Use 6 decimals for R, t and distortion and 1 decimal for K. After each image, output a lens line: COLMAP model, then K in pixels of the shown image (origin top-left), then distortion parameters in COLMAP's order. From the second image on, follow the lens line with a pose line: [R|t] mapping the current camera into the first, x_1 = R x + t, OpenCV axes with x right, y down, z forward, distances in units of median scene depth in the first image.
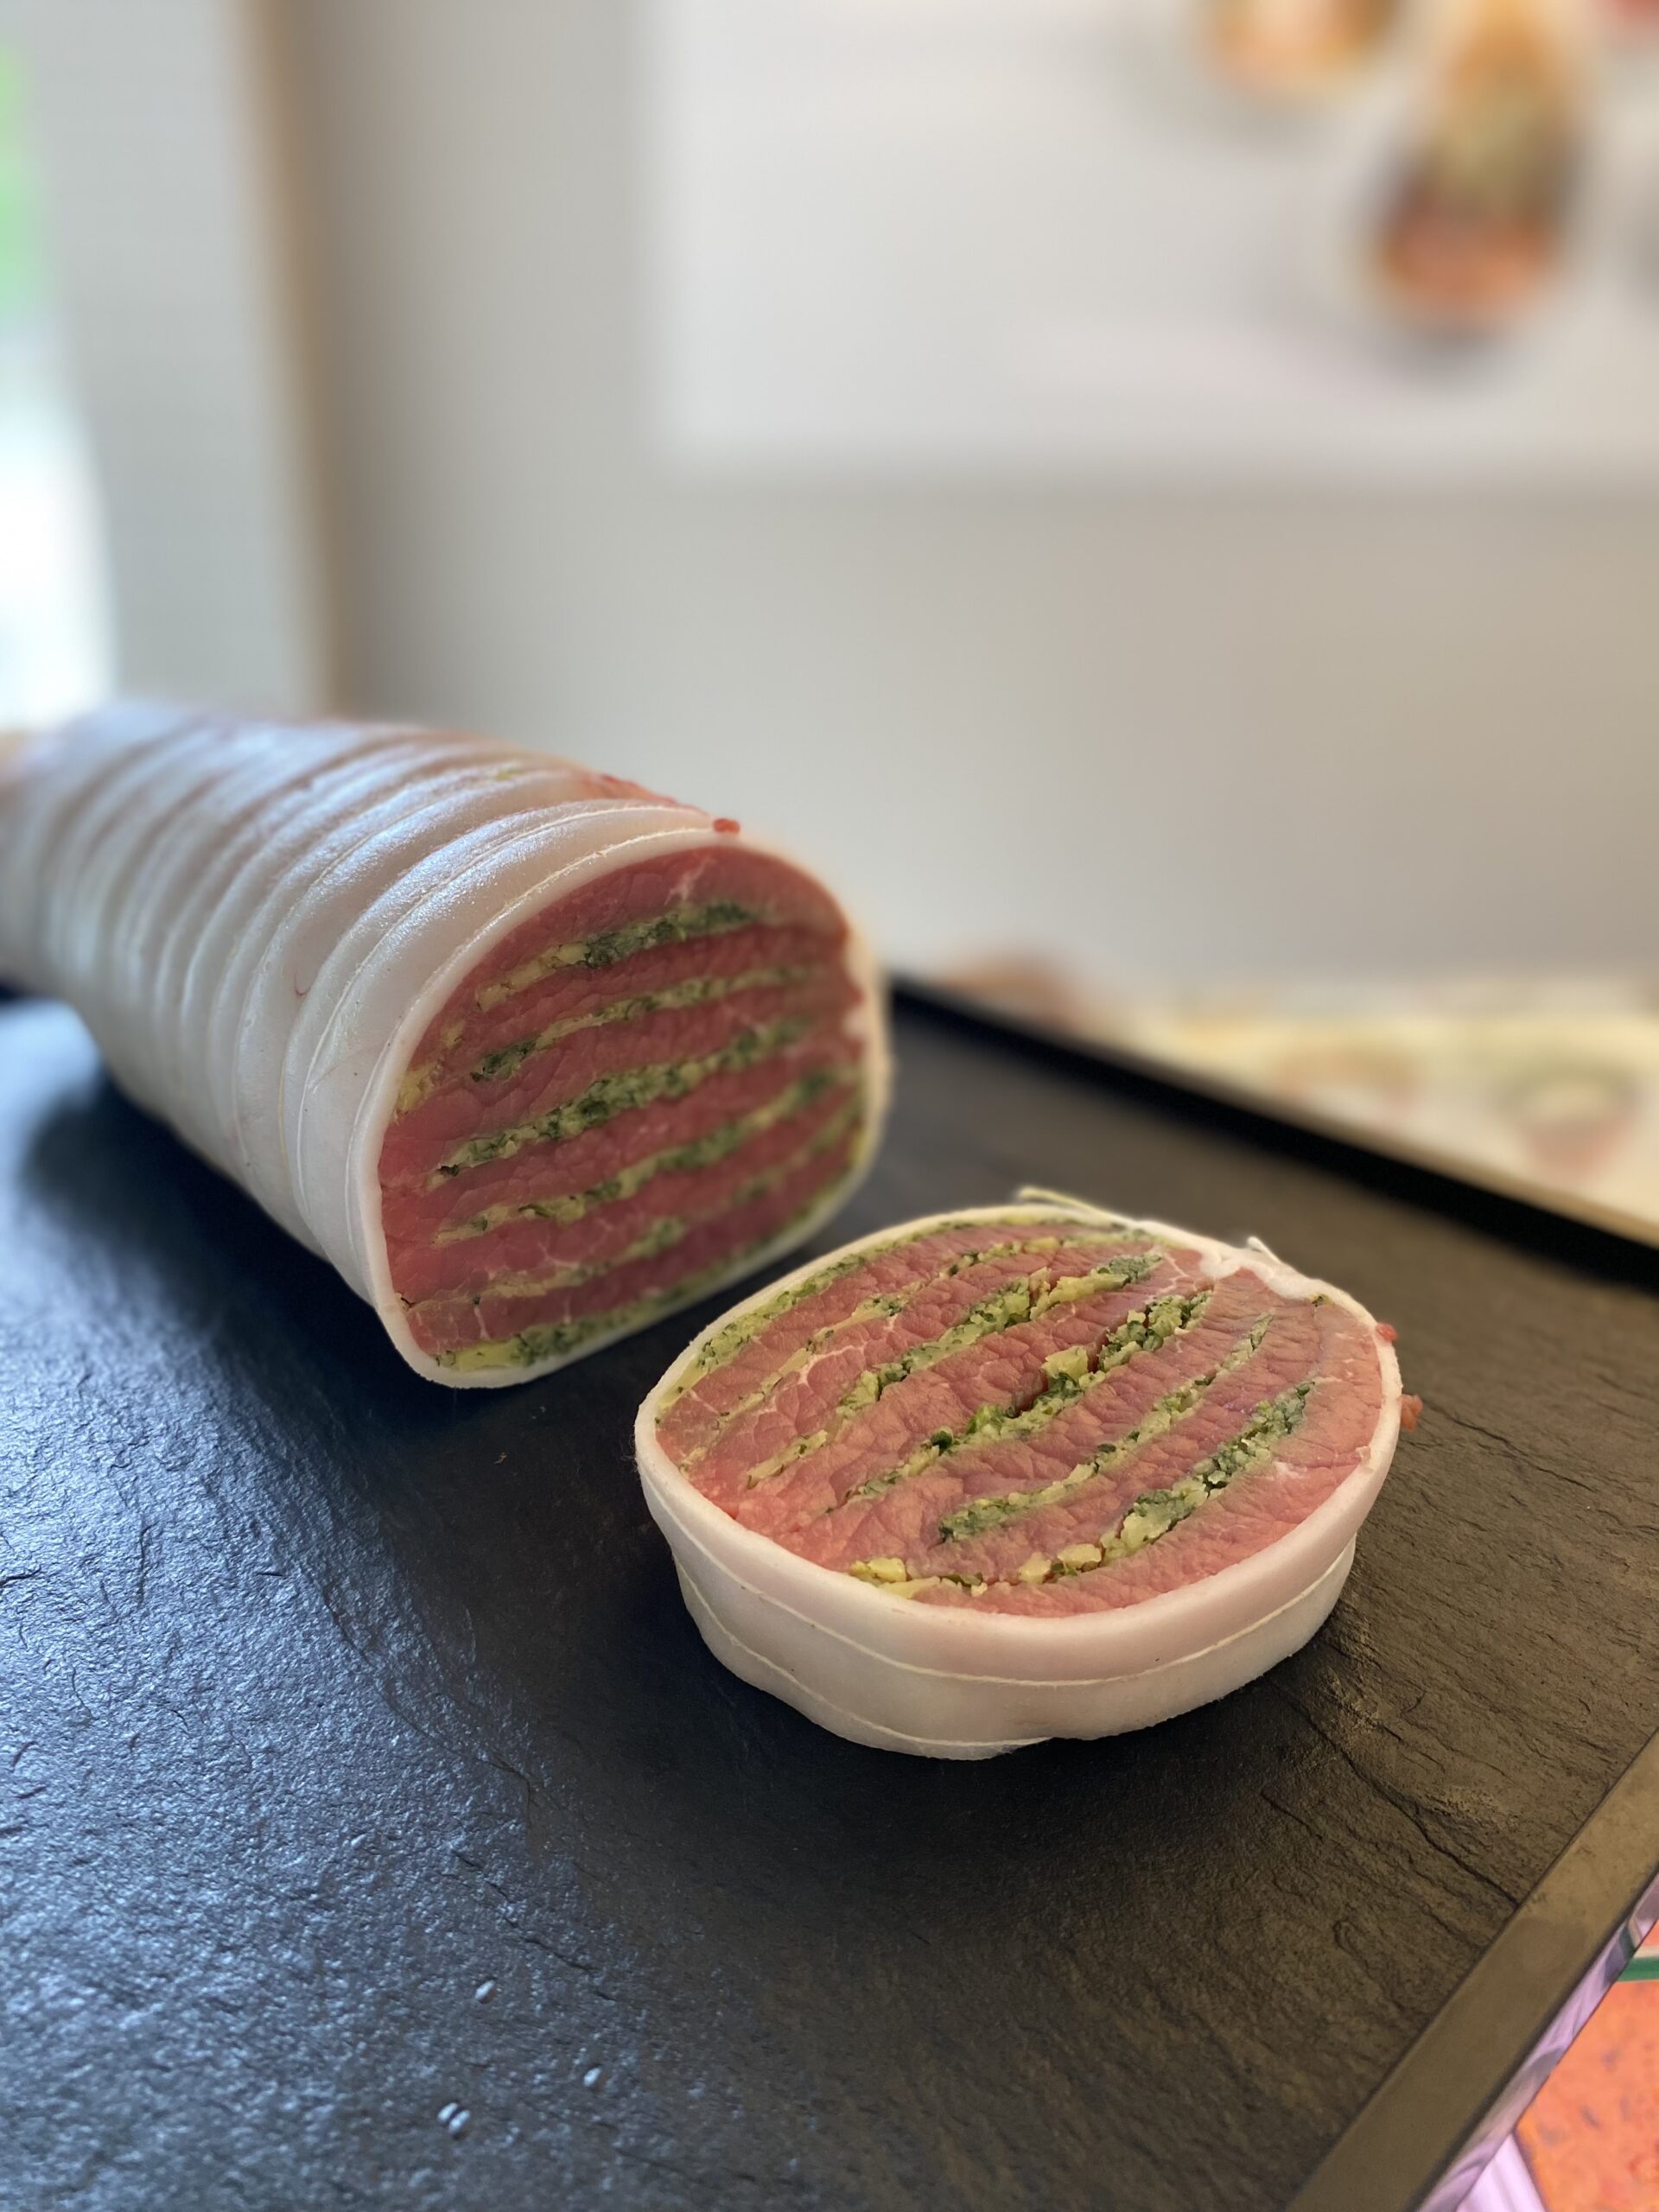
lens RADIAL K [[1696.6, 0, 856.0], [0, 1696.6, 1060.5], [0, 0, 1]] dist [0.122136, -0.228678]
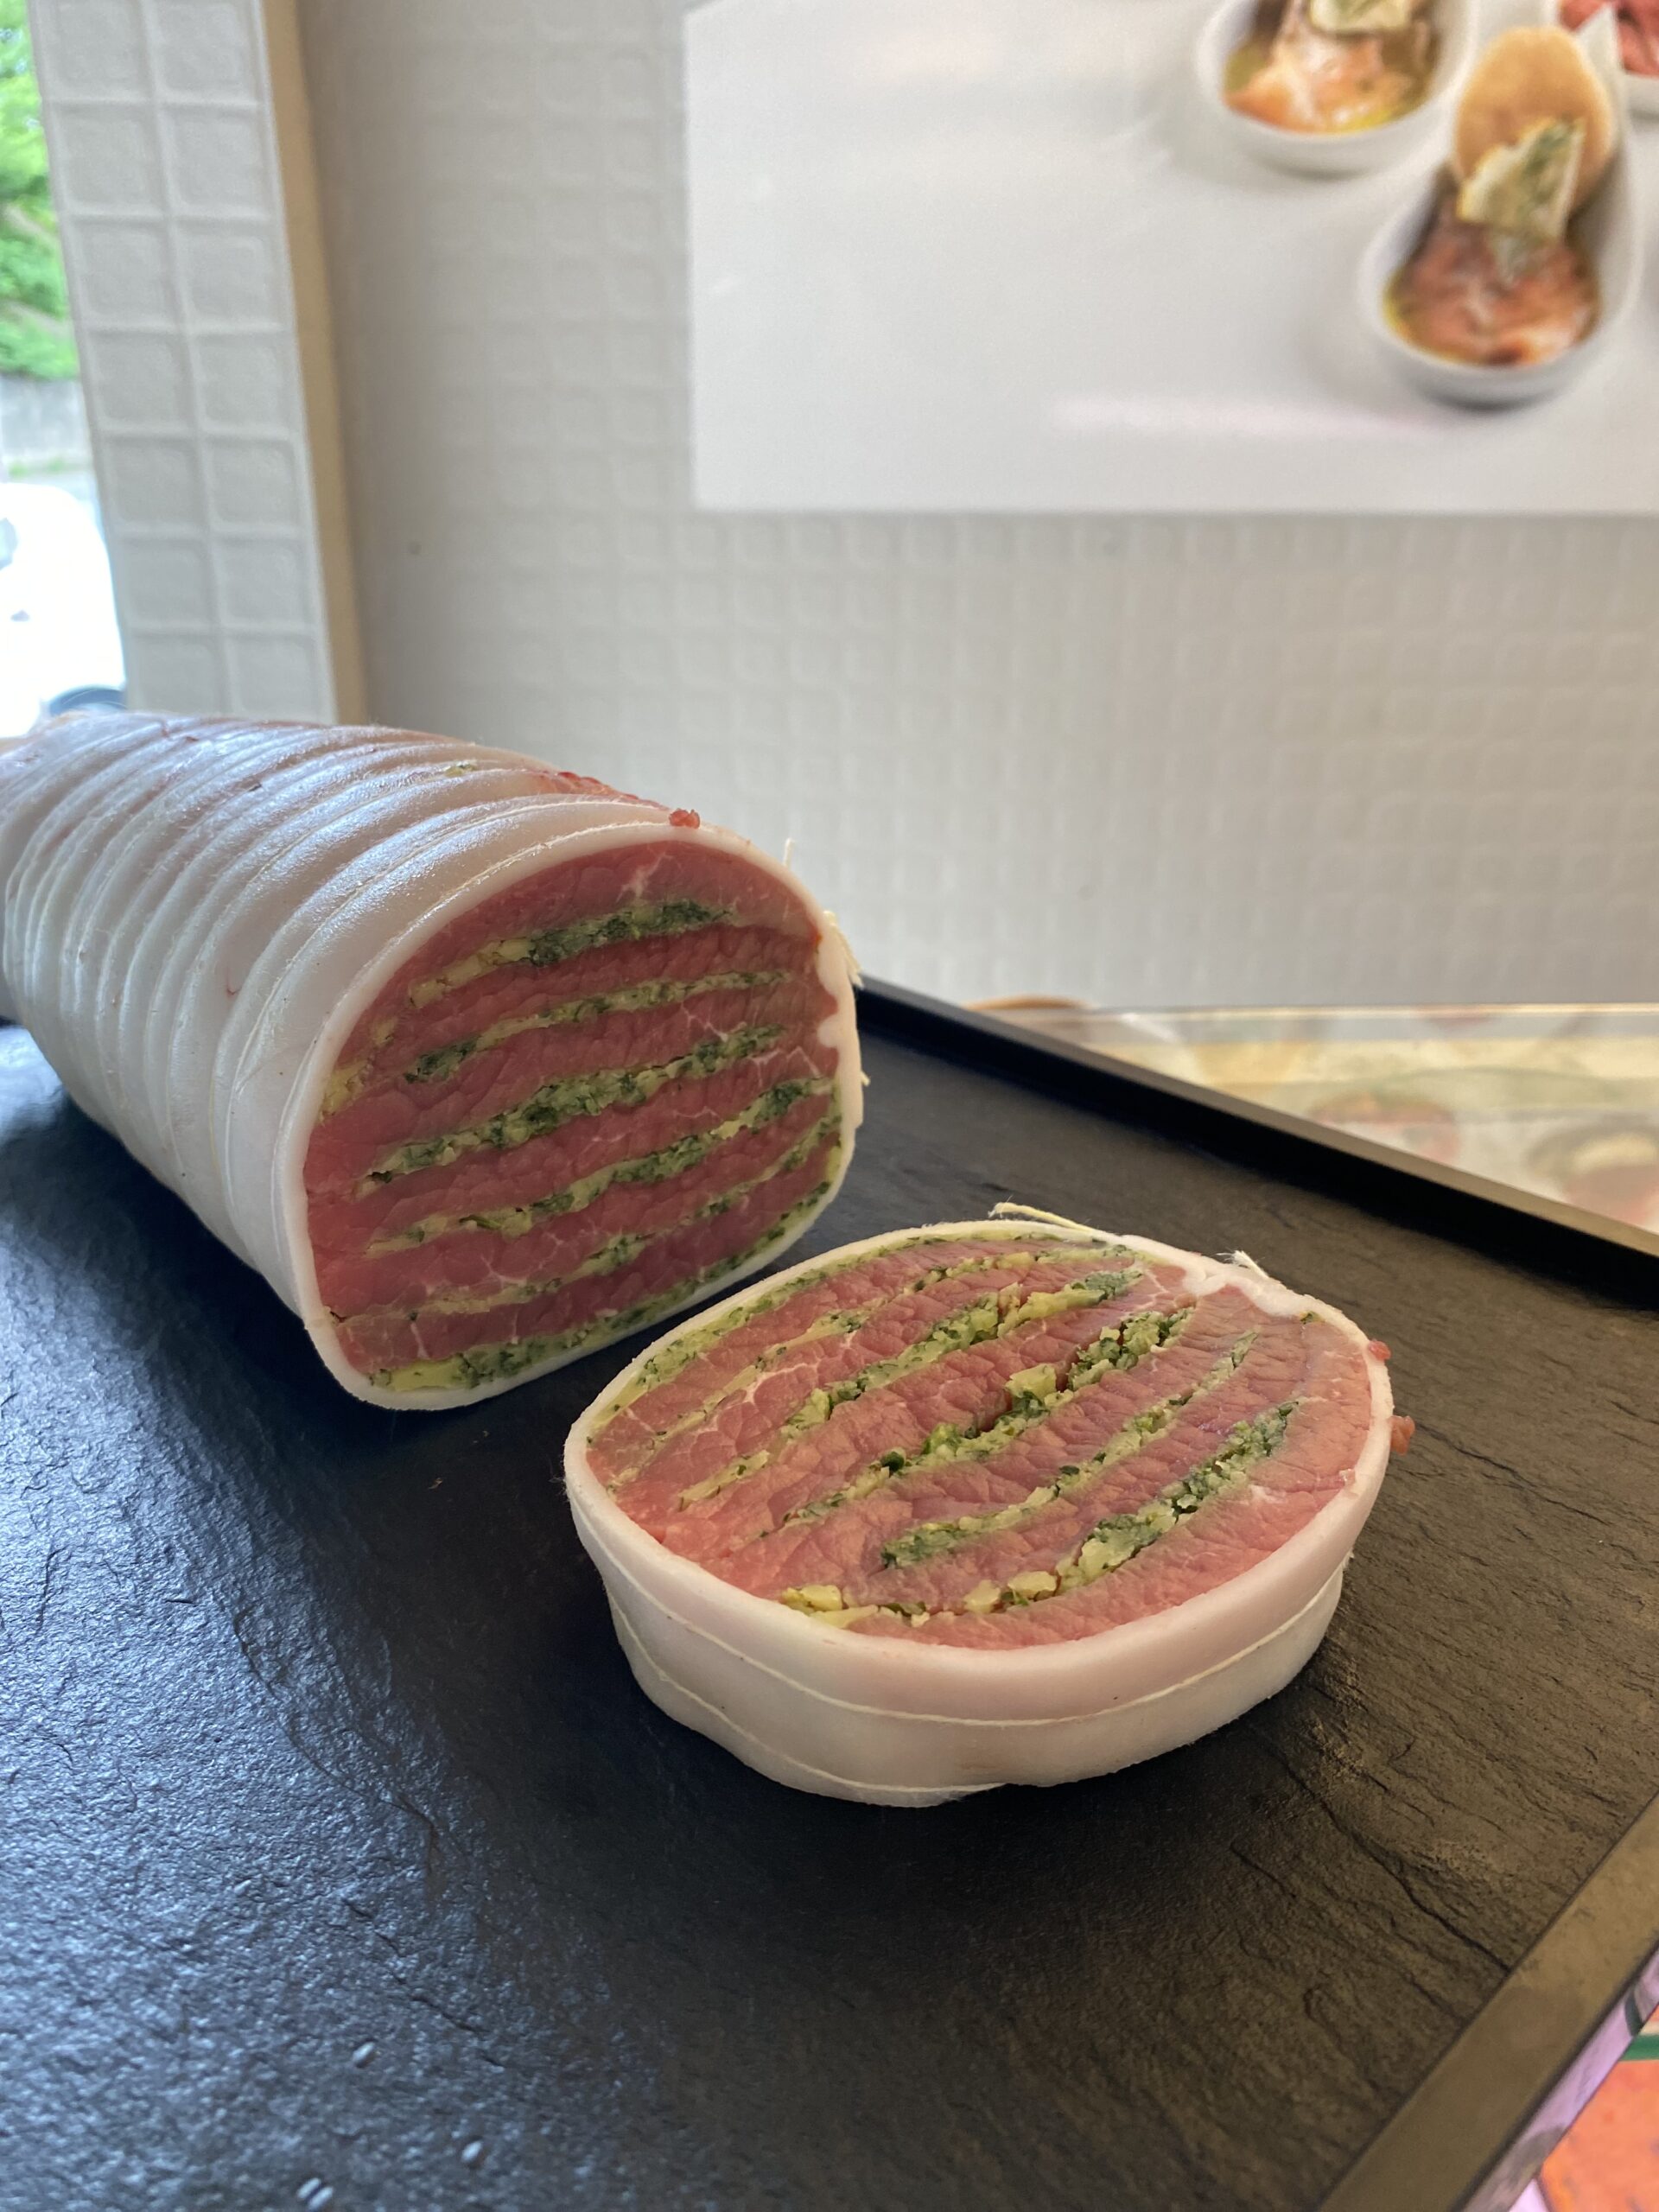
lens RADIAL K [[1691.4, 0, 853.6], [0, 1691.4, 1075.3], [0, 0, 1]] dist [0.096696, -0.168697]
pose [[0.999694, -0.000703, -0.024738, 0.047725], [0.000095, 0.999698, -0.024564, 0.032065], [0.024747, 0.024554, 0.999392, 0.063567]]
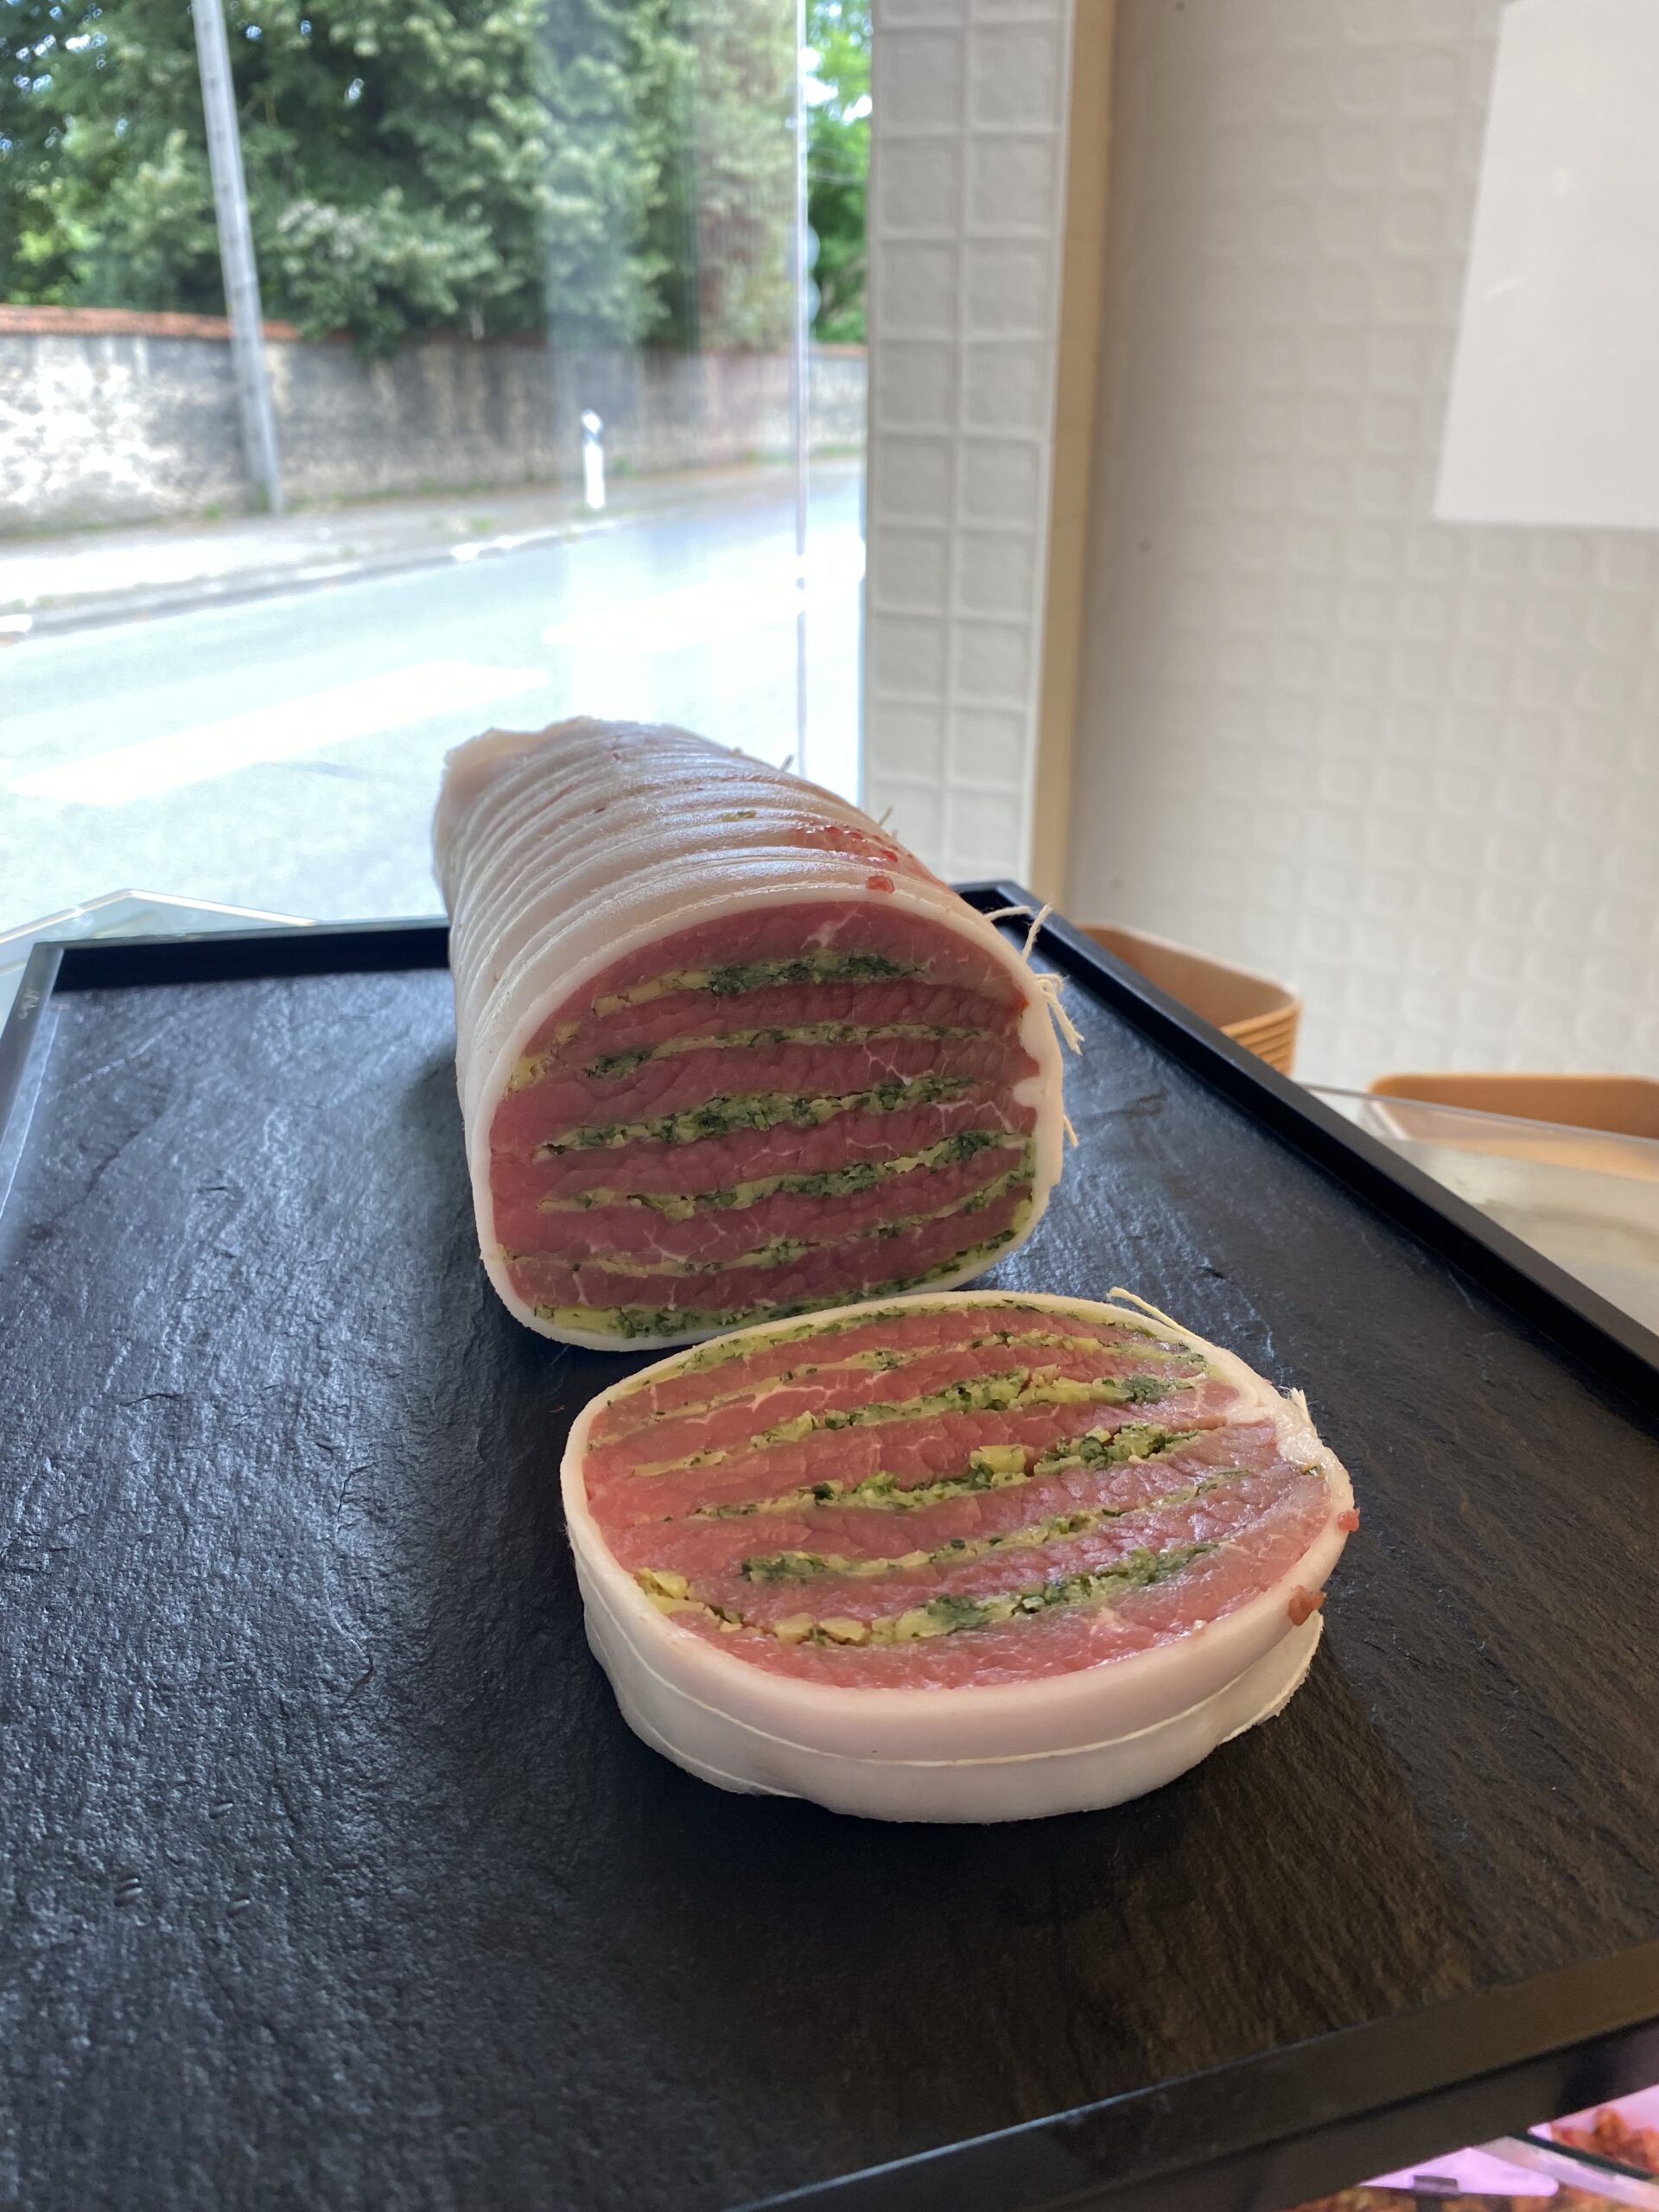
lens RADIAL K [[1688.9, 0, 839.6], [0, 1688.9, 1032.9], [0, 0, 1]] dist [0.062576, -0.093324]
pose [[0.883763, 0.161772, -0.439082, 0.427995], [-0.177573, 0.984094, 0.005161, -0.053494], [0.432933, 0.073408, 0.898432, 0.054783]]
